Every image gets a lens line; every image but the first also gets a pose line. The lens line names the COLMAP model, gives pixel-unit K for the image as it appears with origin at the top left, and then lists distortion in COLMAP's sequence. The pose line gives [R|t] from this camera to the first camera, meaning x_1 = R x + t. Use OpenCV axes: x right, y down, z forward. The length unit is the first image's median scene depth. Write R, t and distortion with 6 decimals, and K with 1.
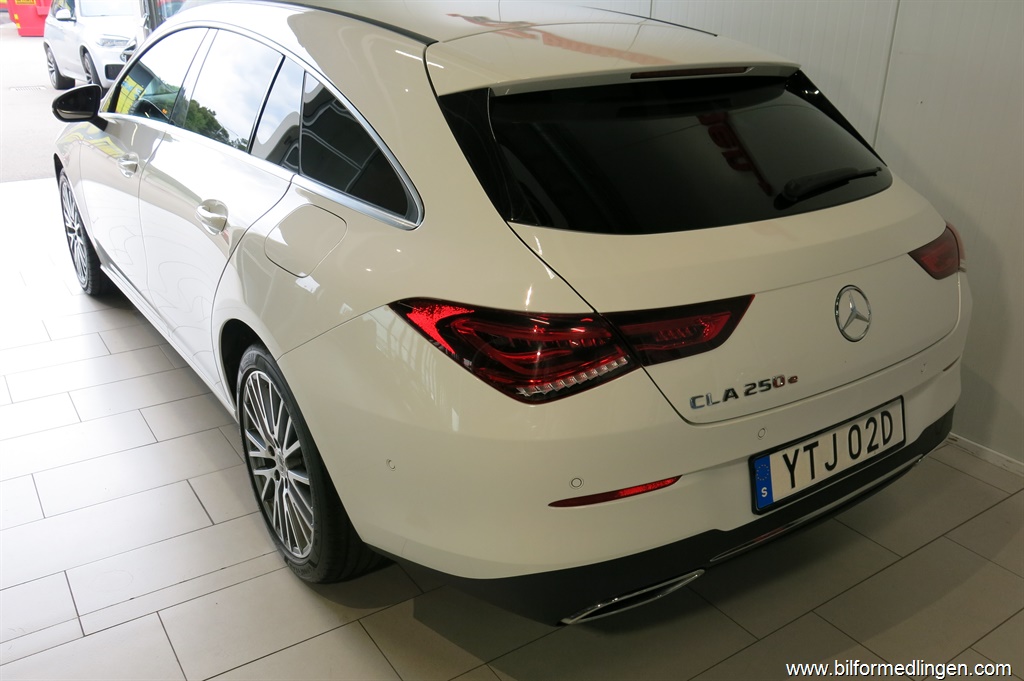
lens RADIAL K [[848.5, 0, 512.8], [0, 848.5, 351.6], [0, 0, 1]] dist [-0.034756, 0.014541]
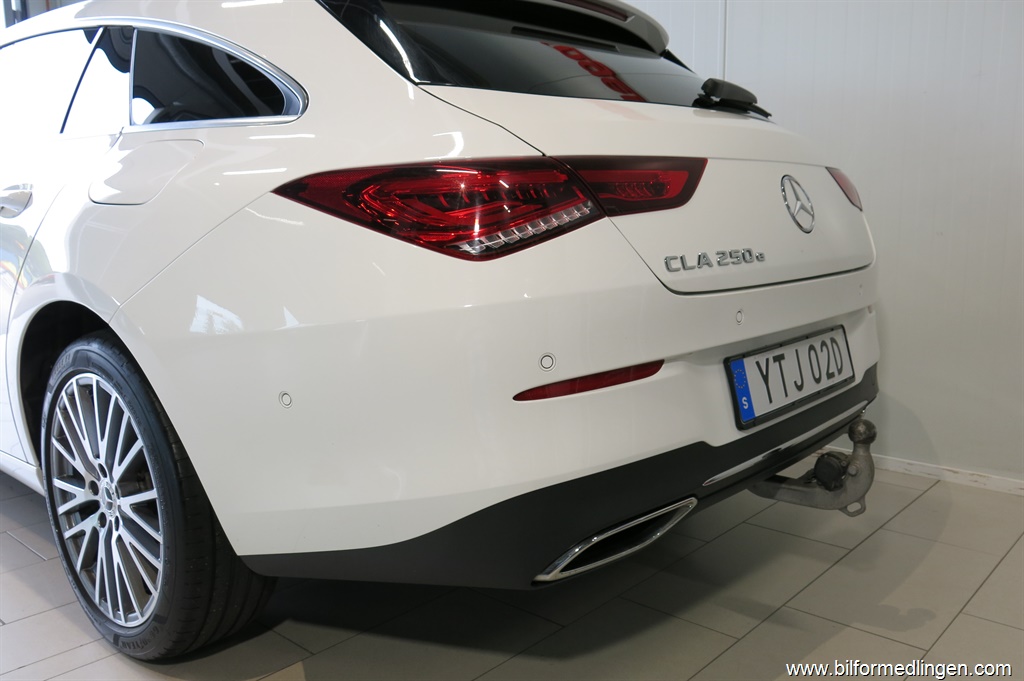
lens RADIAL K [[848.5, 0, 512.8], [0, 848.5, 351.6], [0, 0, 1]] dist [-0.034756, 0.014541]
pose [[0.970375, -0.064706, 0.232778, -0.115708], [0.117935, 0.967744, -0.222626, 0.270421], [-0.210864, 0.243483, 0.946706, 0.235334]]
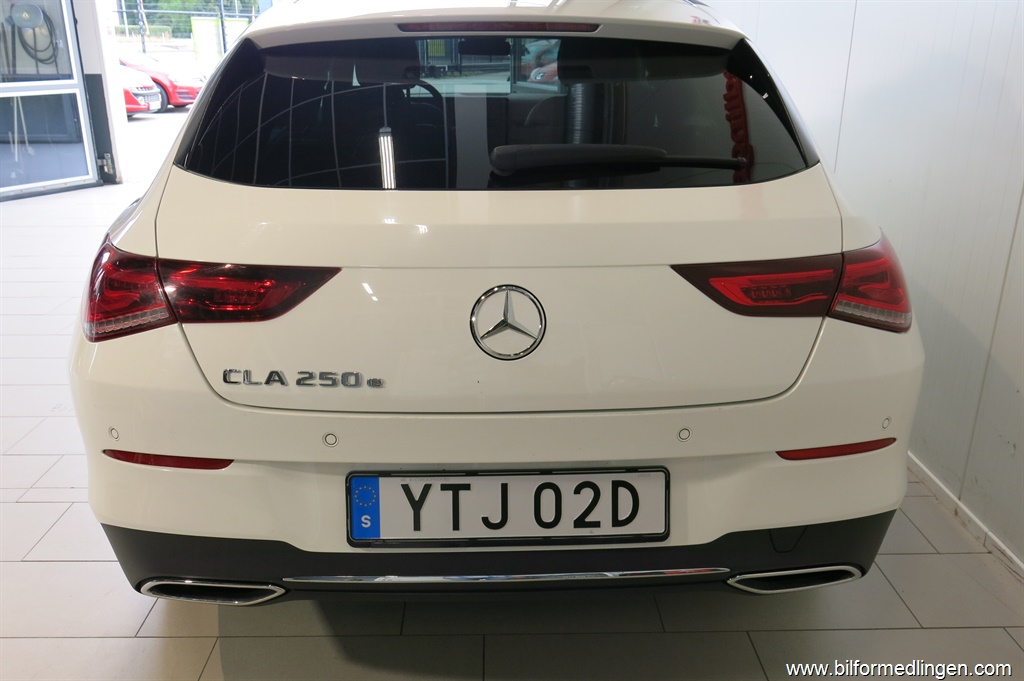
lens RADIAL K [[827.2, 0, 526.1], [0, 827.2, 360.9], [0, 0, 1]] dist [0.003618, 0.006200]
pose [[0.844261, 0.177905, -0.505543, 0.779351], [-0.203441, 0.979075, 0.004797, -0.018027], [0.495818, 0.098799, 0.862788, 0.371191]]
